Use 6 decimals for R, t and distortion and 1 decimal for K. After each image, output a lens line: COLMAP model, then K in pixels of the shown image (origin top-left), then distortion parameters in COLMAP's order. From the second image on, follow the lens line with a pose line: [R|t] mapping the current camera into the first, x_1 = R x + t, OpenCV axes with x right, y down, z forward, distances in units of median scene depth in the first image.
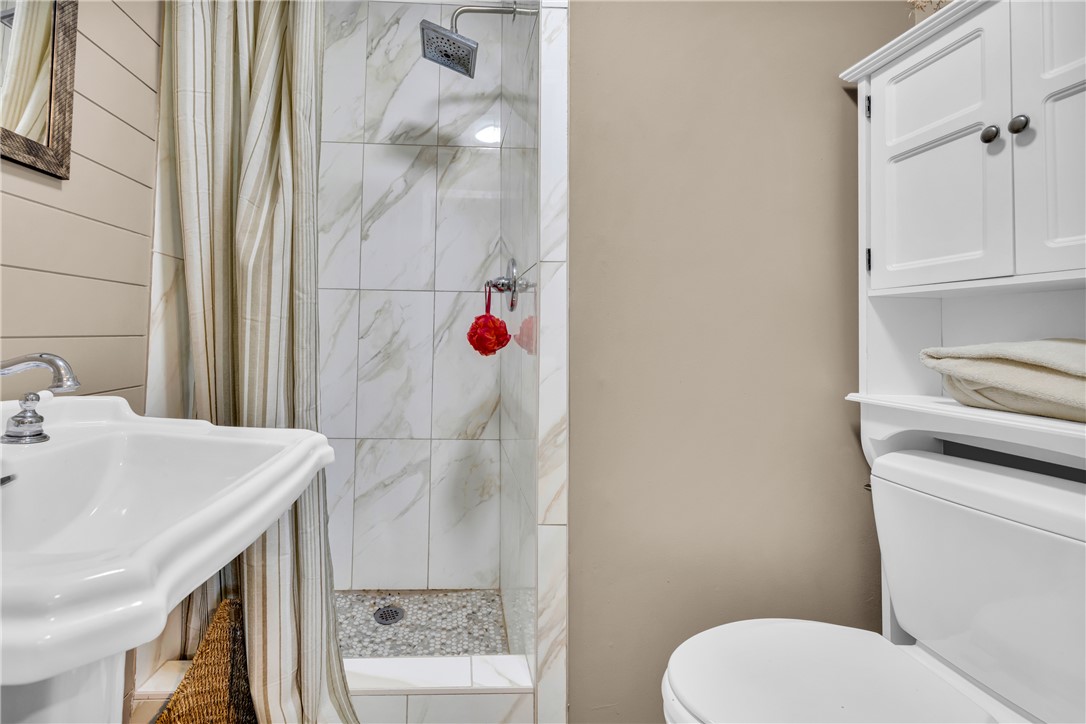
lens RADIAL K [[480.5, 0, 482.0], [0, 480.5, 312.6], [0, 0, 1]] dist [0.010461, -0.004463]
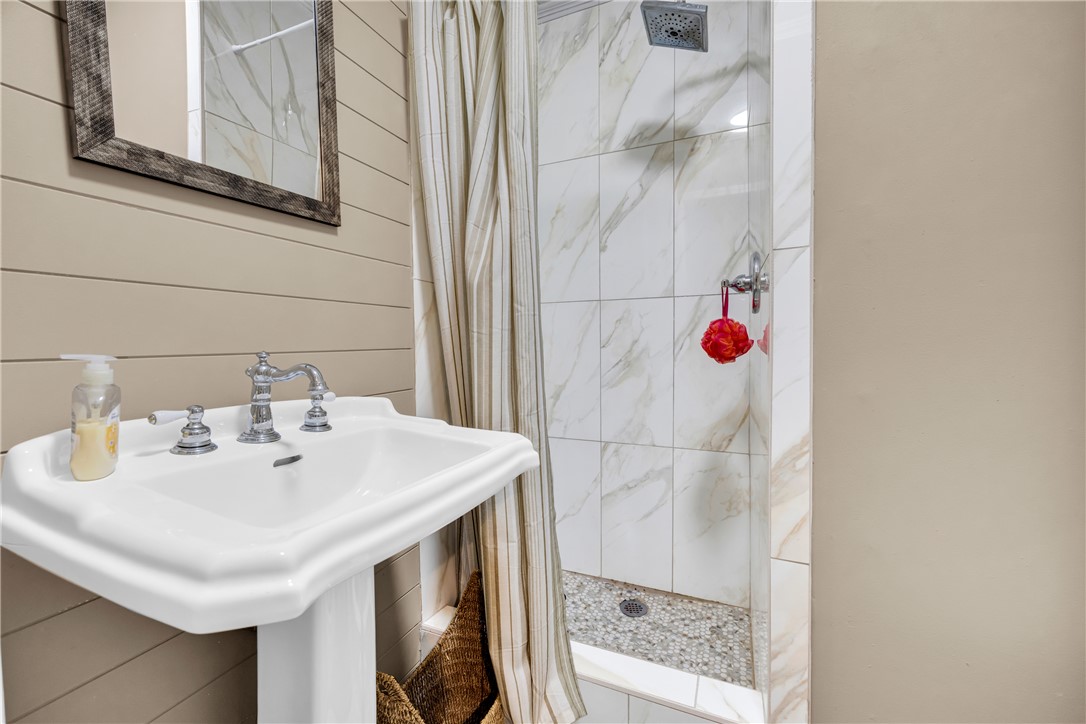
lens RADIAL K [[449.4, 0, 539.8], [0, 449.4, 359.5], [0, 0, 1]] dist [0.004640, -0.000680]
pose [[0.899010, -0.008821, -0.437839, 0.091458], [0.044079, 0.996542, 0.070430, 0.008539], [0.435704, -0.082617, 0.896290, 0.110729]]
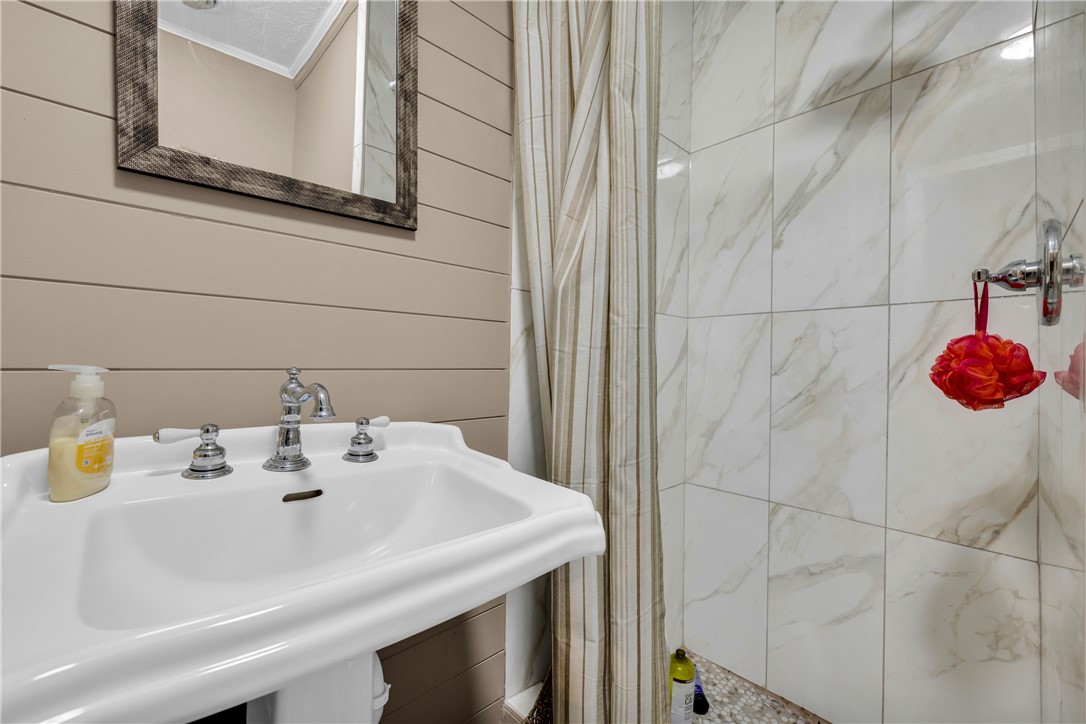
lens RADIAL K [[460.2, 0, 532.9], [0, 460.2, 359.3], [0, 0, 1]] dist [0.001831, 0.000041]
pose [[0.657058, -0.011167, -0.753758, 0.095717], [0.027736, 0.999571, 0.009369, 0.018145], [0.753330, -0.027062, 0.657086, 0.370014]]
